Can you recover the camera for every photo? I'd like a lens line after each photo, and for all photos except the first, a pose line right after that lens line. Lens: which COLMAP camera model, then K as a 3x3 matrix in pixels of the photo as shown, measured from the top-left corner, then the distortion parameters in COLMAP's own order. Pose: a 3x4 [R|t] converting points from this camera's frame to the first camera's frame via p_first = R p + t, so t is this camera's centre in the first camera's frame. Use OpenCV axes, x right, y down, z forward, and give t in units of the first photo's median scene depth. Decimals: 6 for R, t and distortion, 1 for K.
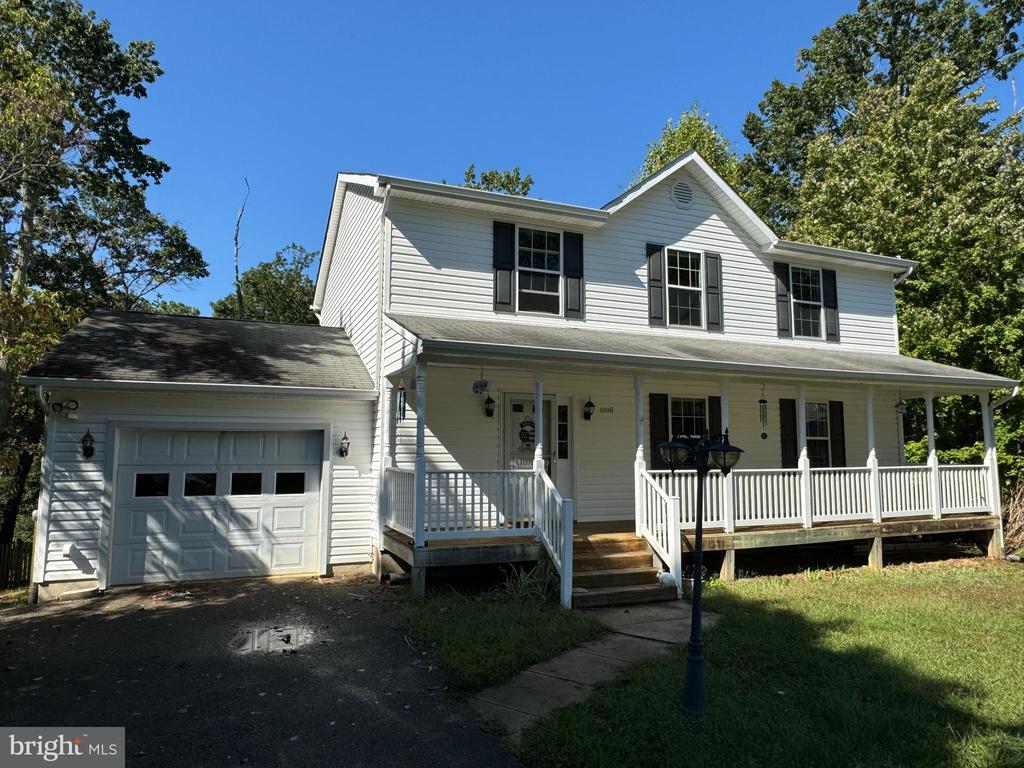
lens RADIAL K [[665.2, 0, 512.0], [0, 665.2, 384.0], [0, 0, 1]] dist [-0.062154, 0.056909]
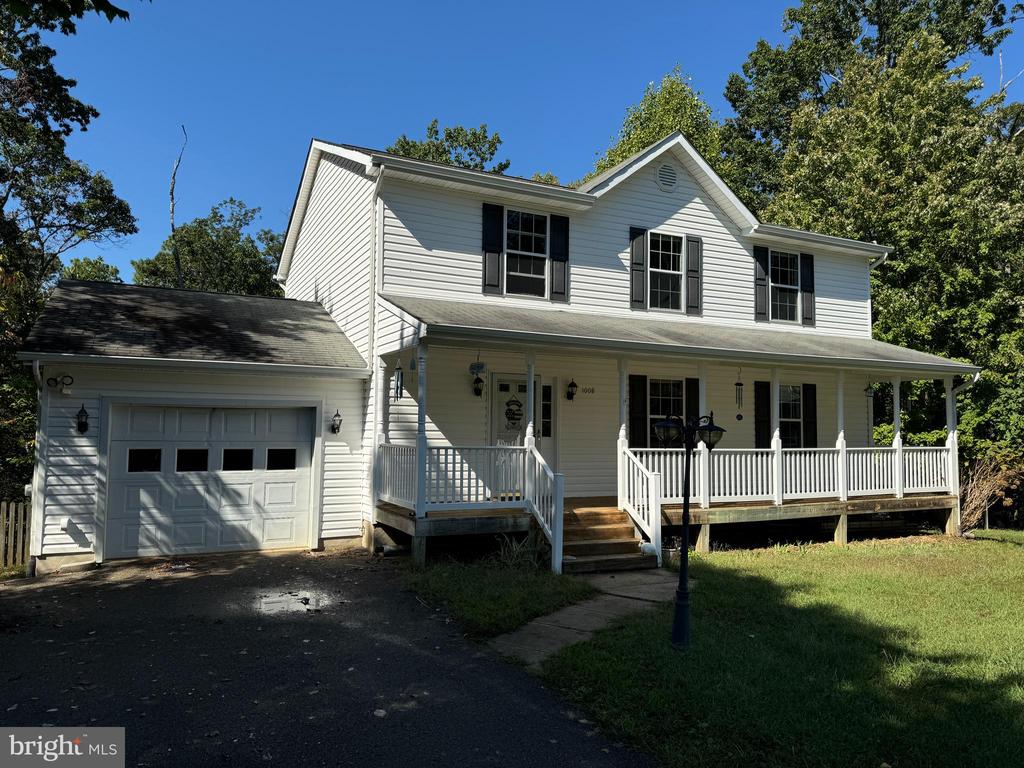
lens RADIAL K [[722.6, 0, 512.0], [0, 722.6, 384.0], [0, 0, 1]] dist [-0.002292, -0.005302]
pose [[0.997988, 0.012527, 0.062153, -0.046816], [-0.014851, 0.999202, 0.037072, -0.010409], [-0.061639, -0.037920, 0.997378, -0.112732]]
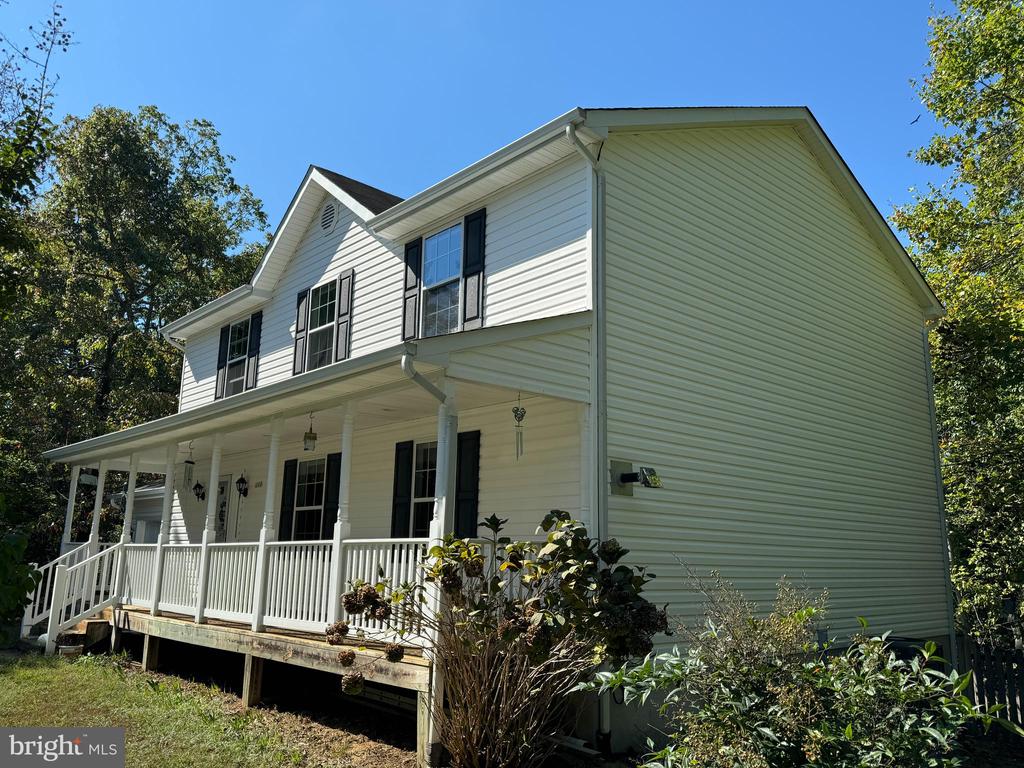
lens RADIAL K [[811.6, 0, 512.0], [0, 811.6, 384.0], [0, 0, 1]] dist [0.051111, -0.000496]
pose [[0.348304, -0.190102, -0.917903, 1.404933], [0.082915, 0.981630, -0.171838, 0.132679], [0.933707, -0.016256, 0.357668, 0.942978]]
